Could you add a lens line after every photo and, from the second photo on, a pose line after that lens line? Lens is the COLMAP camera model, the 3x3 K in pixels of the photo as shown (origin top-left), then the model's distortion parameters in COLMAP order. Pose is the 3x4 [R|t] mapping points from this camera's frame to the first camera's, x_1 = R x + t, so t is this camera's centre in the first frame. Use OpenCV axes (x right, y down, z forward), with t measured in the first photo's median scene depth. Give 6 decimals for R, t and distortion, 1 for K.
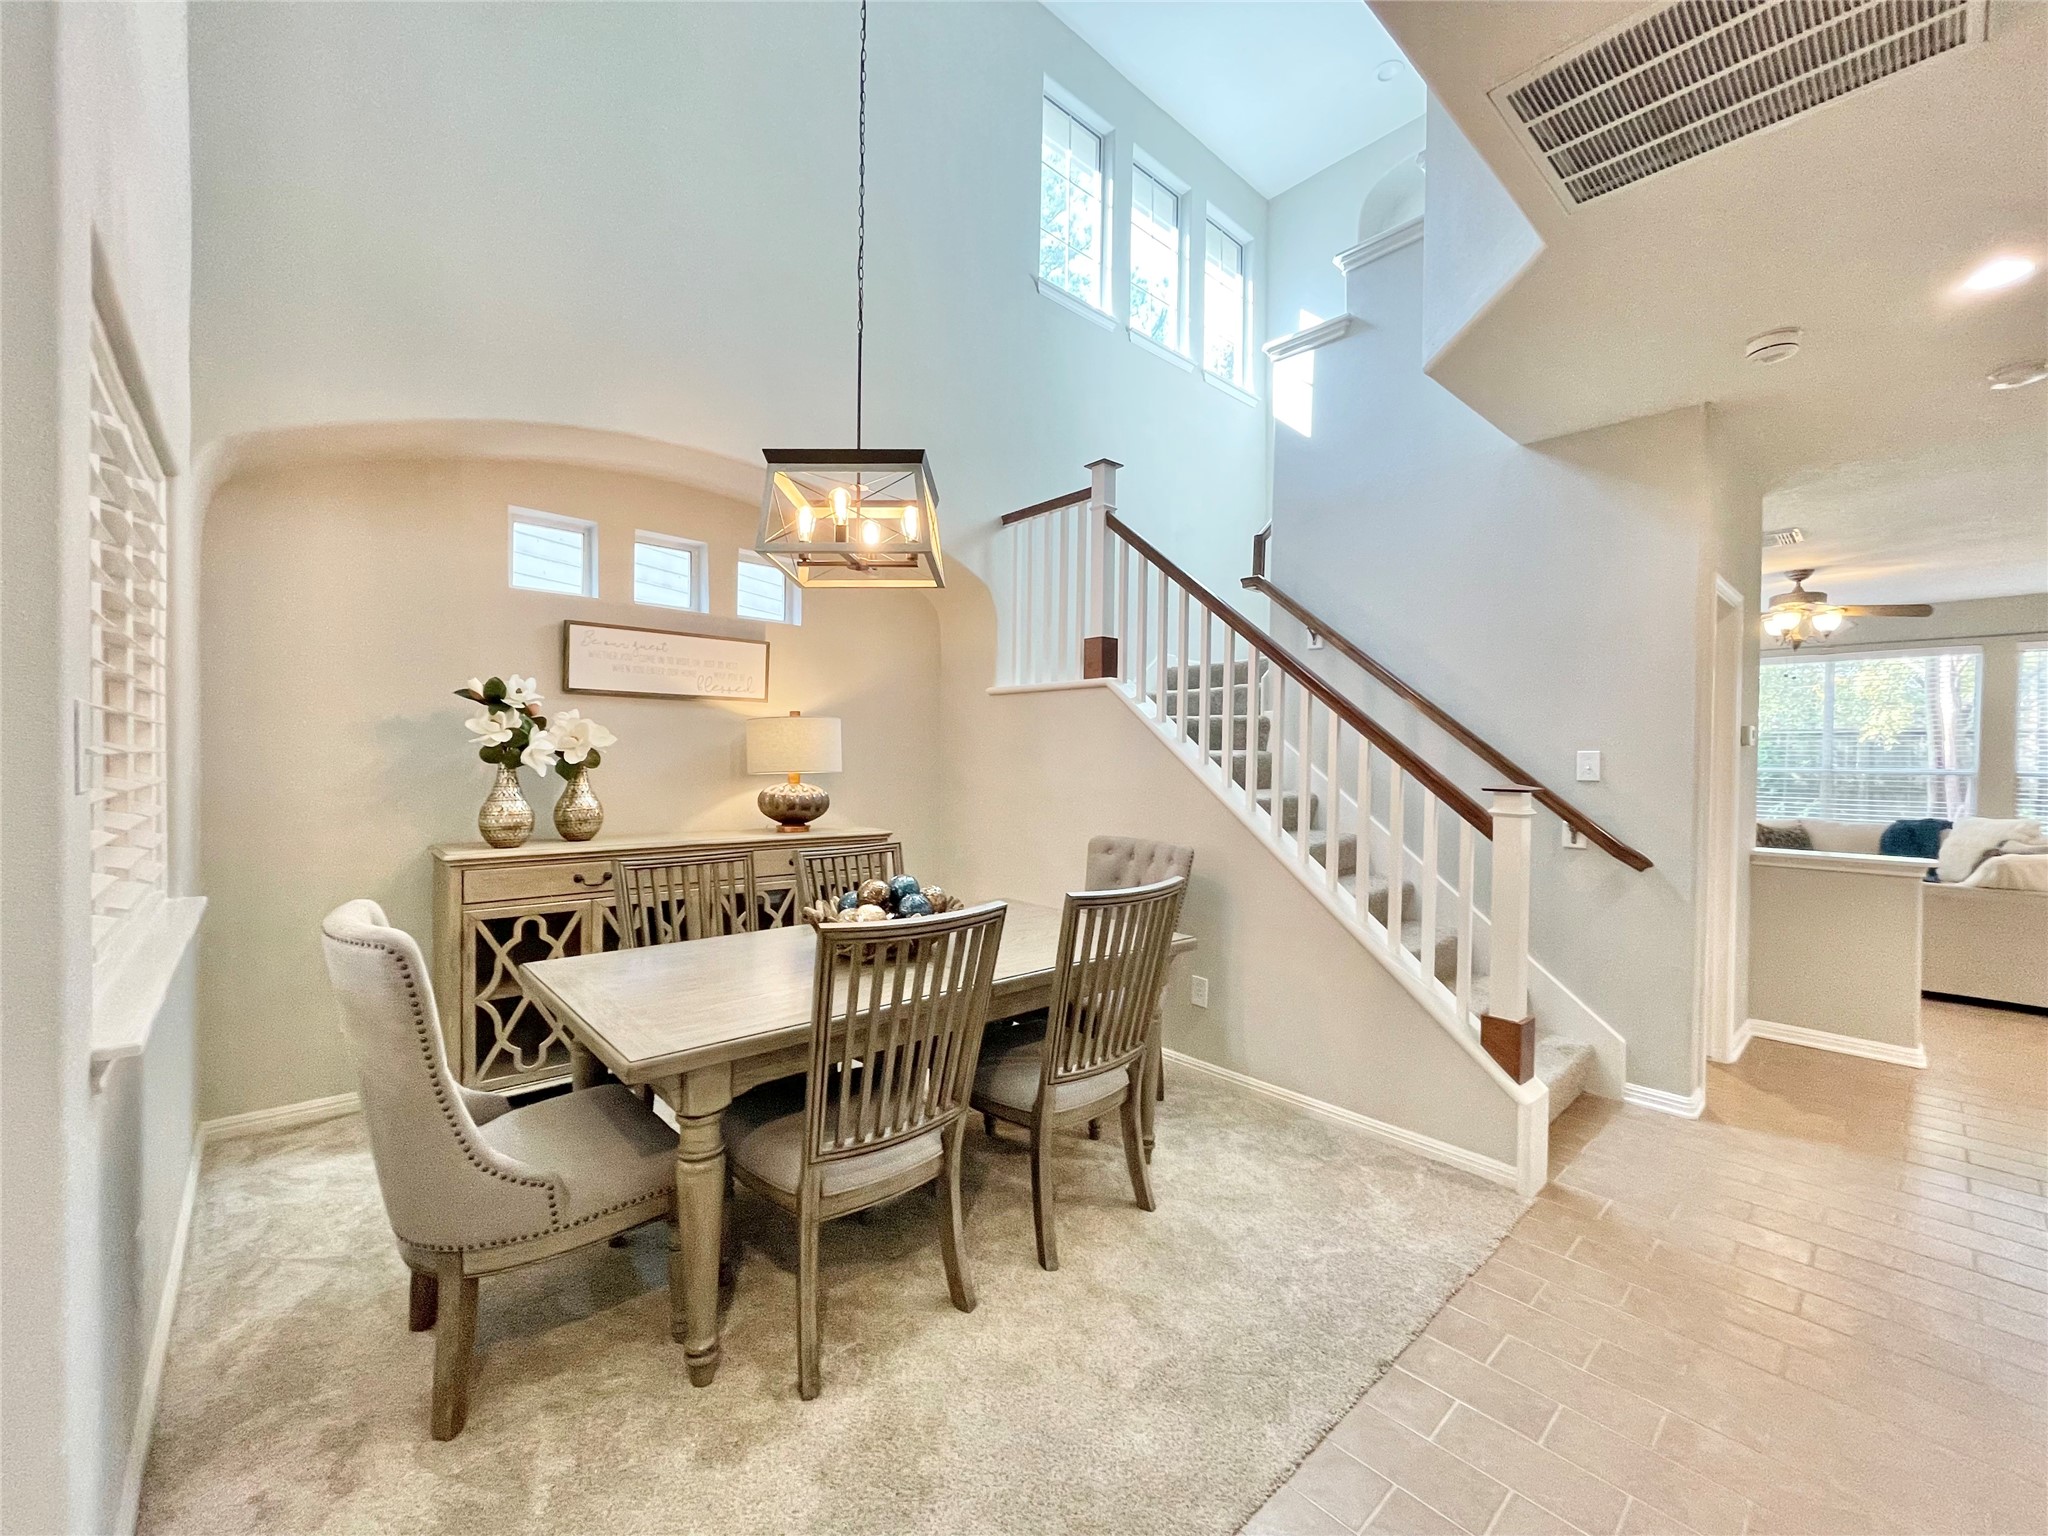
lens RADIAL K [[825.2, 0, 1028.6], [0, 825.2, 772.0], [0, 0, 1]] dist [-0.001462, -0.000632]
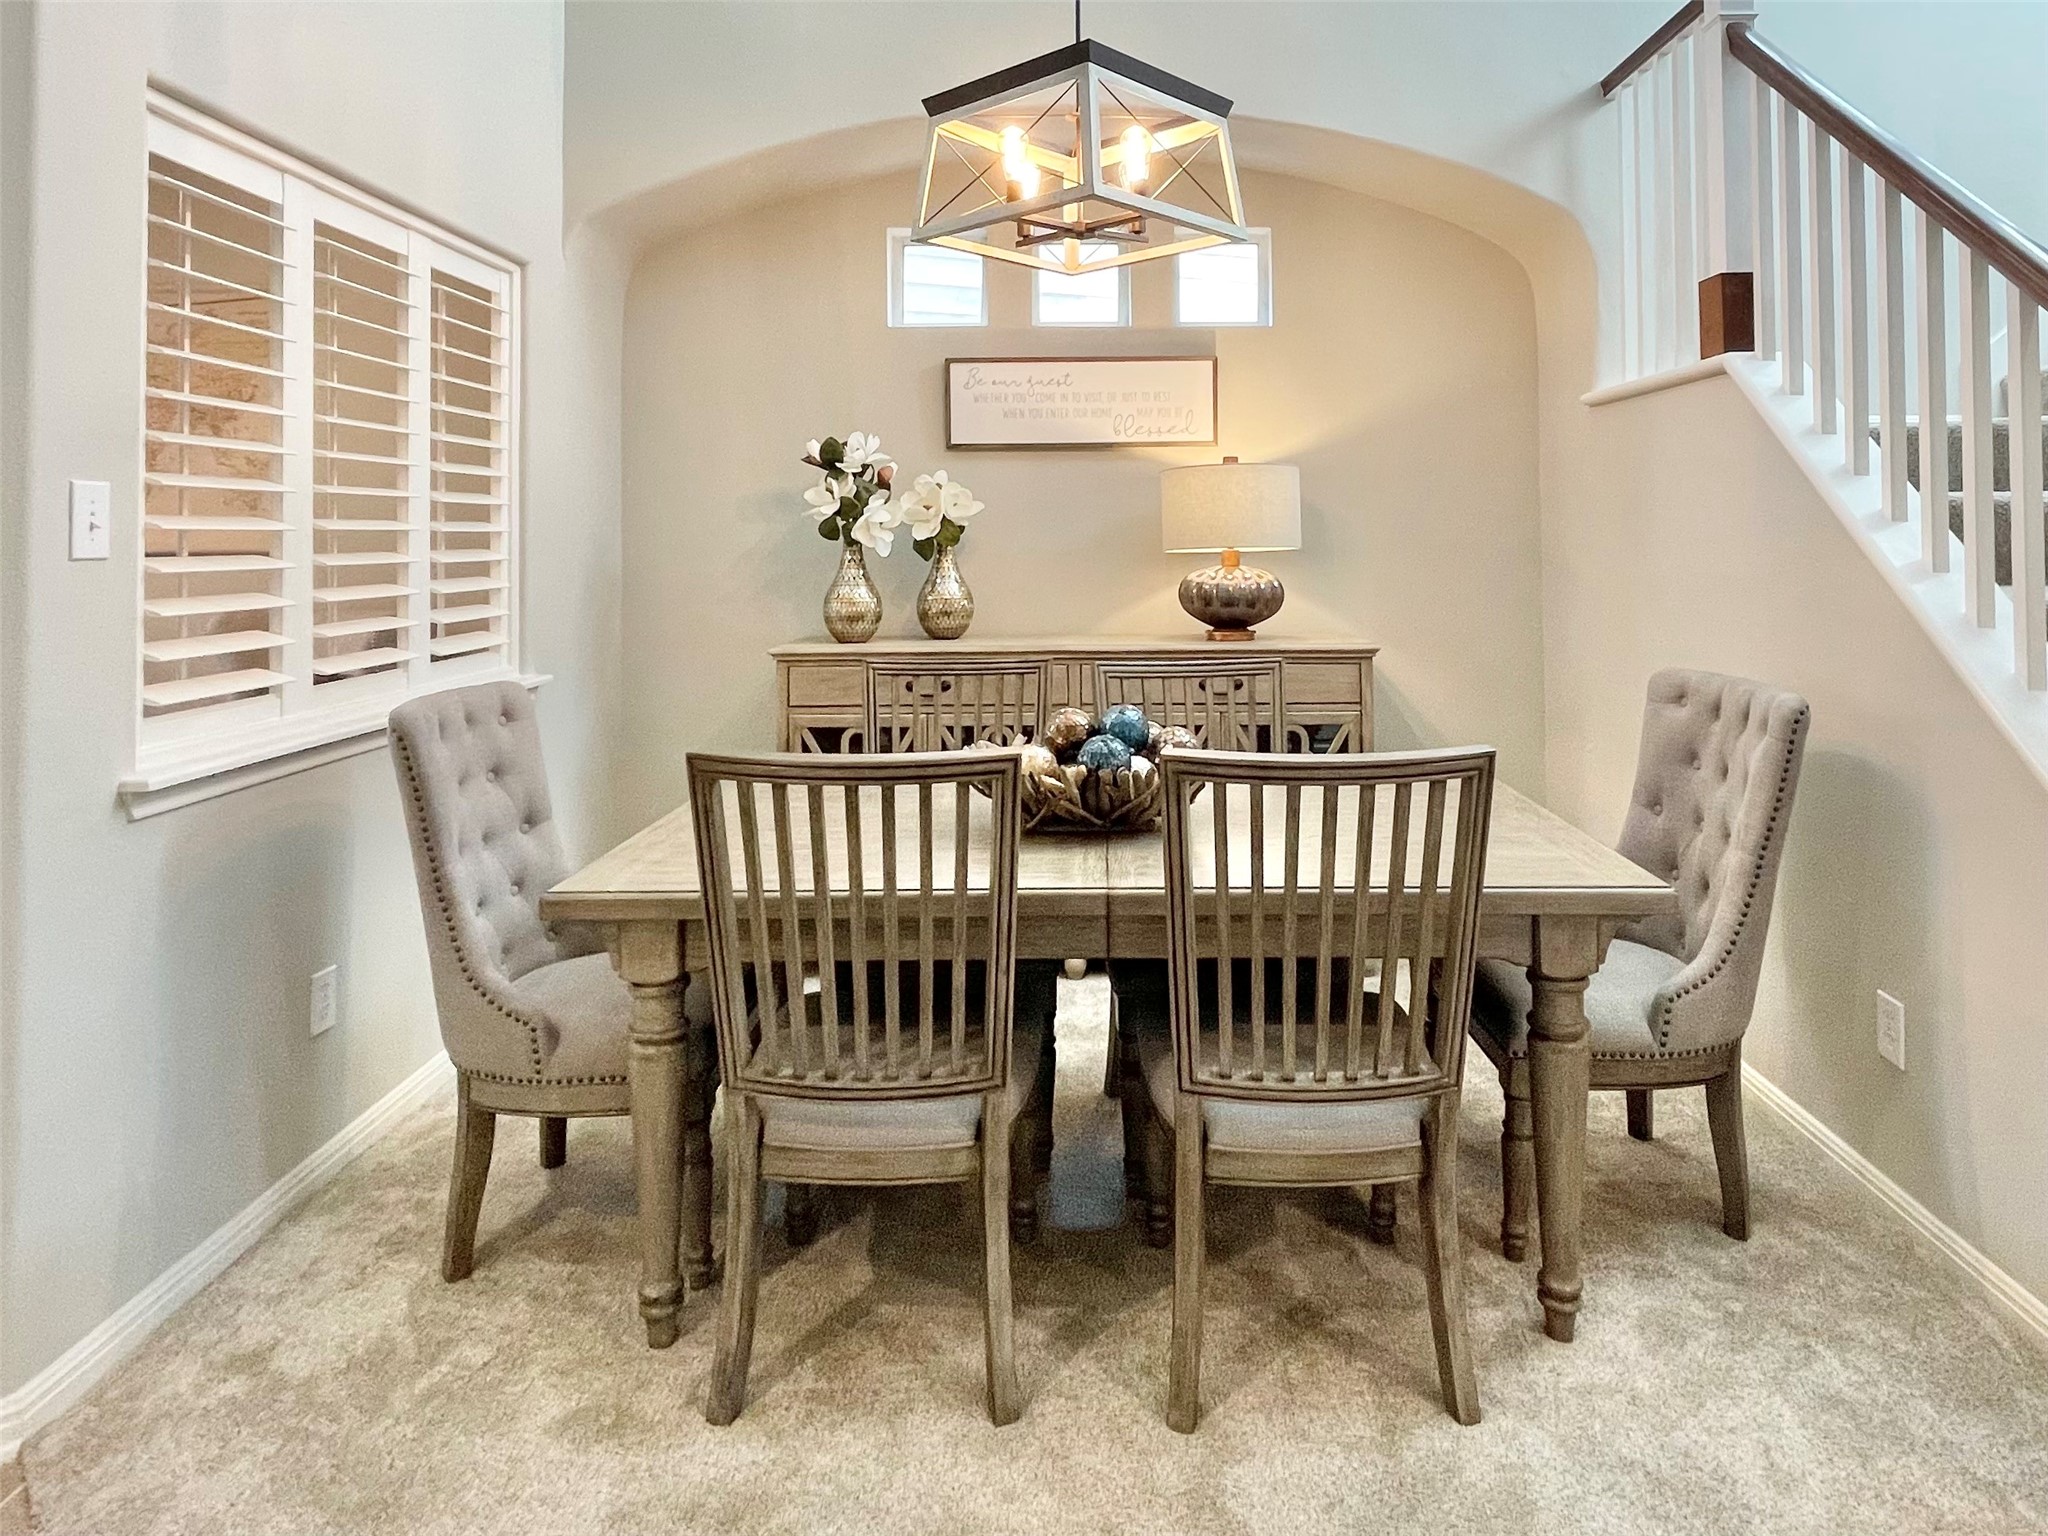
lens RADIAL K [[1293.5, 0, 1092.0], [0, 1293.5, 499.7], [0, 0, 1]] dist [-0.000558, -0.000635]
pose [[0.739232, -0.035058, -0.672537, 0.348391], [0.005827, 0.998940, -0.045668, 0.007899], [0.673425, 0.029841, 0.738653, 0.170599]]
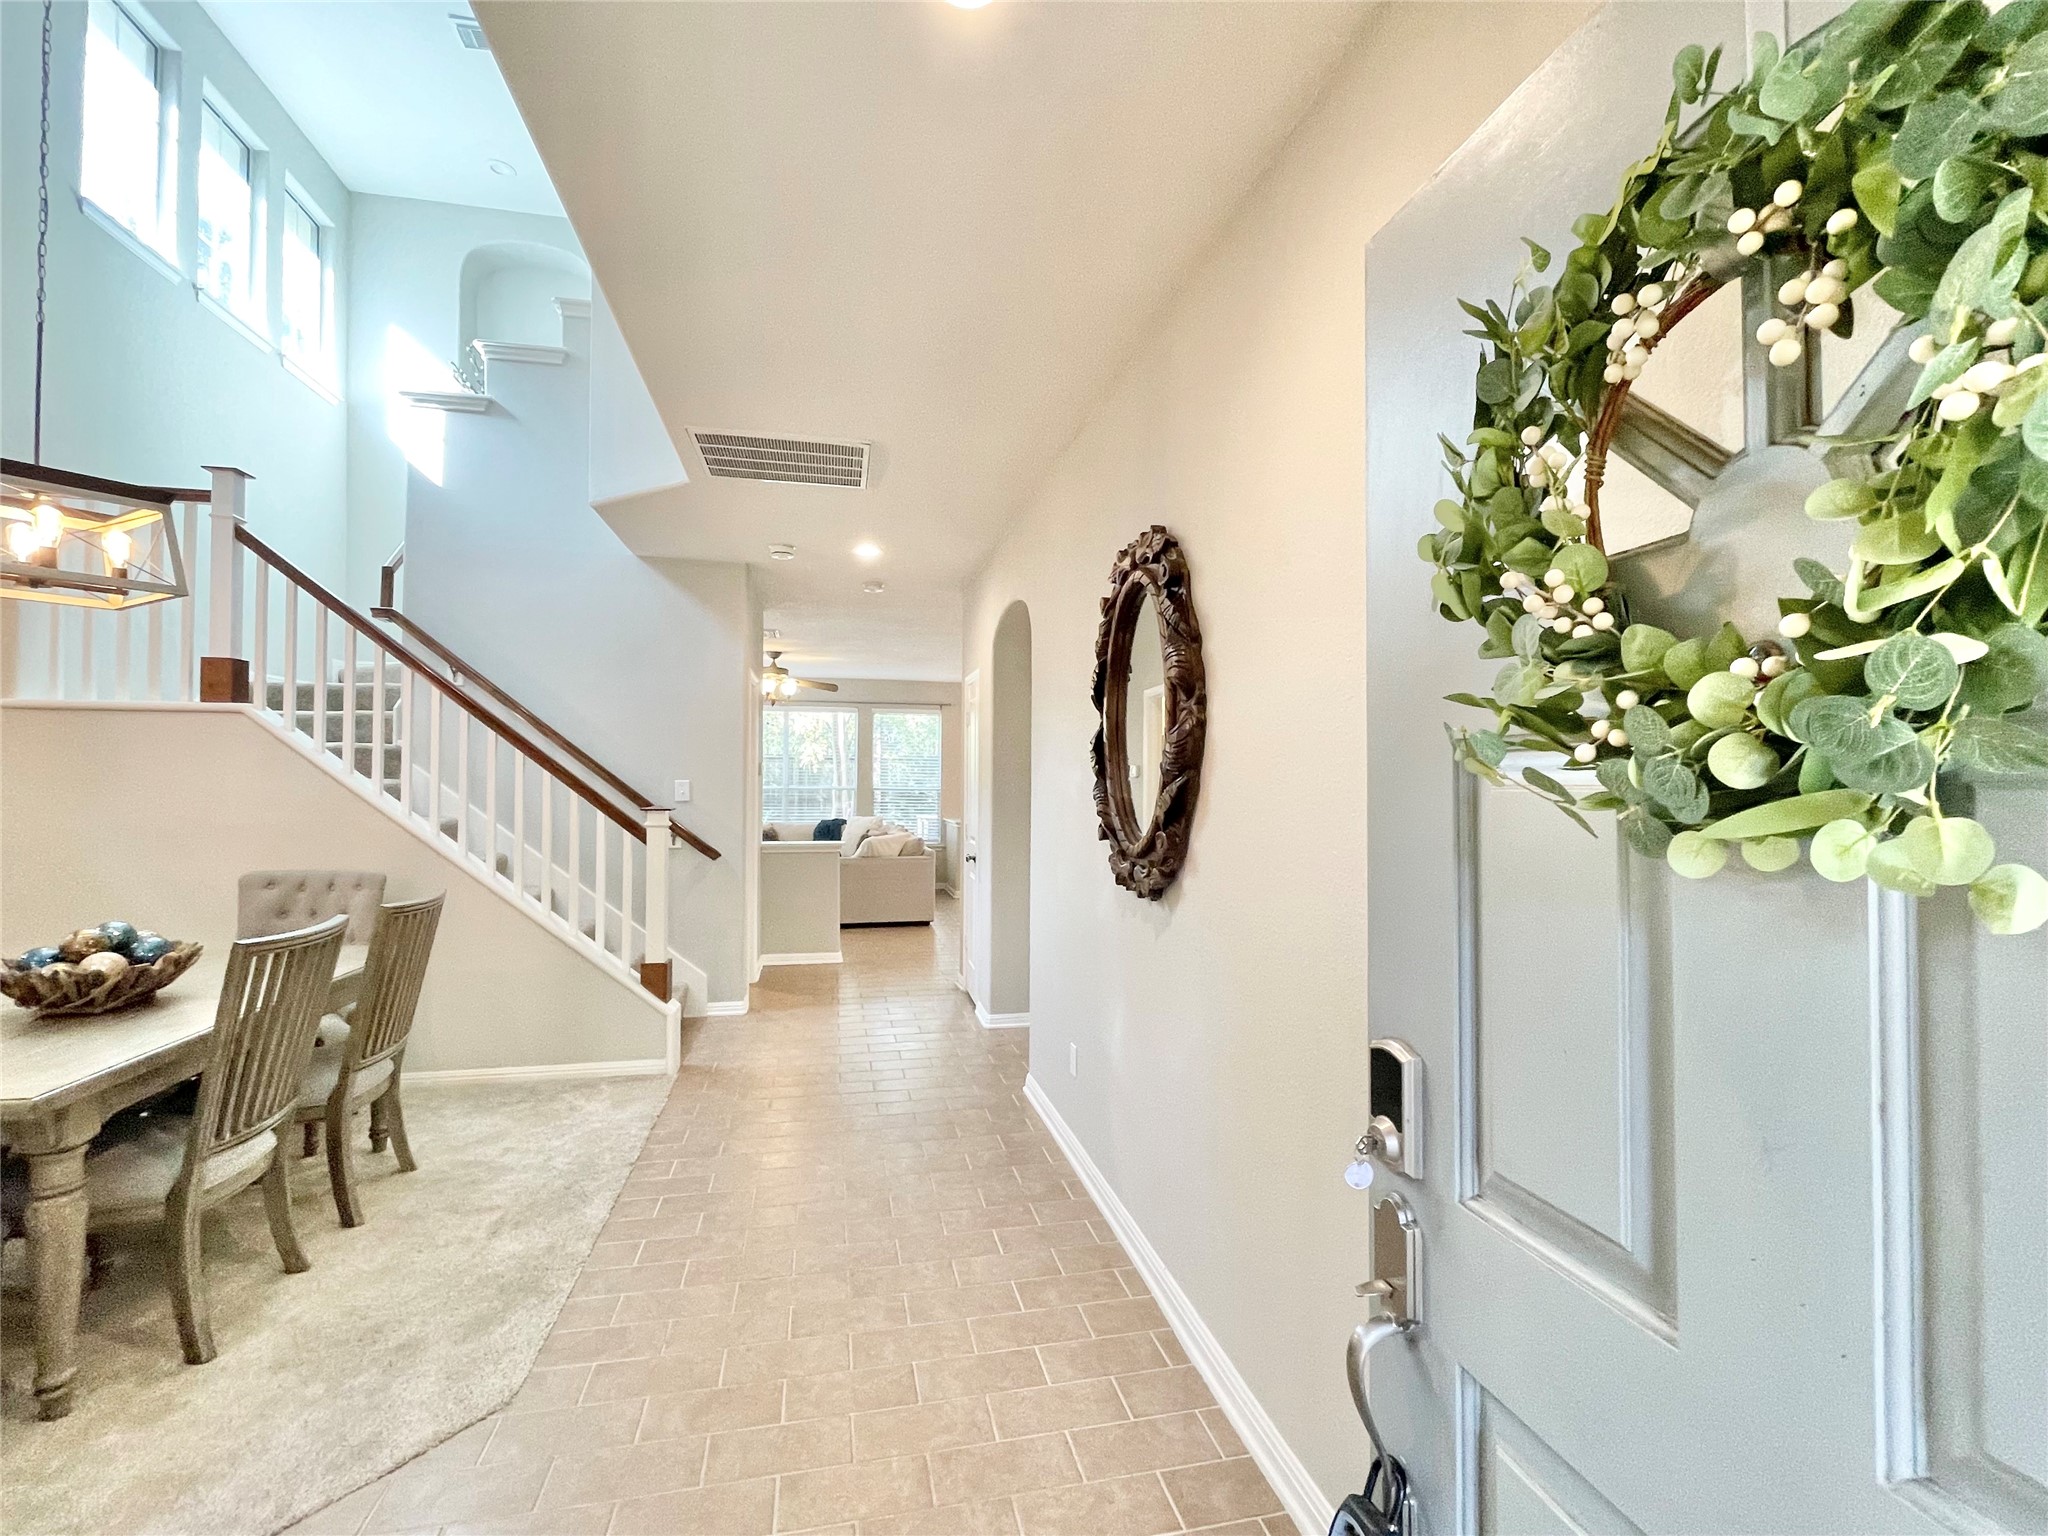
lens RADIAL K [[912.6, 0, 1024.0], [0, 912.6, 768.0], [0, 0, 1]] dist [0.001999, 0.000209]
pose [[0.502979, 0.004884, 0.864285, -0.368583], [0.014612, 0.999793, -0.014153, -0.014354], [-0.864175, 0.019748, 0.502803, -0.294752]]
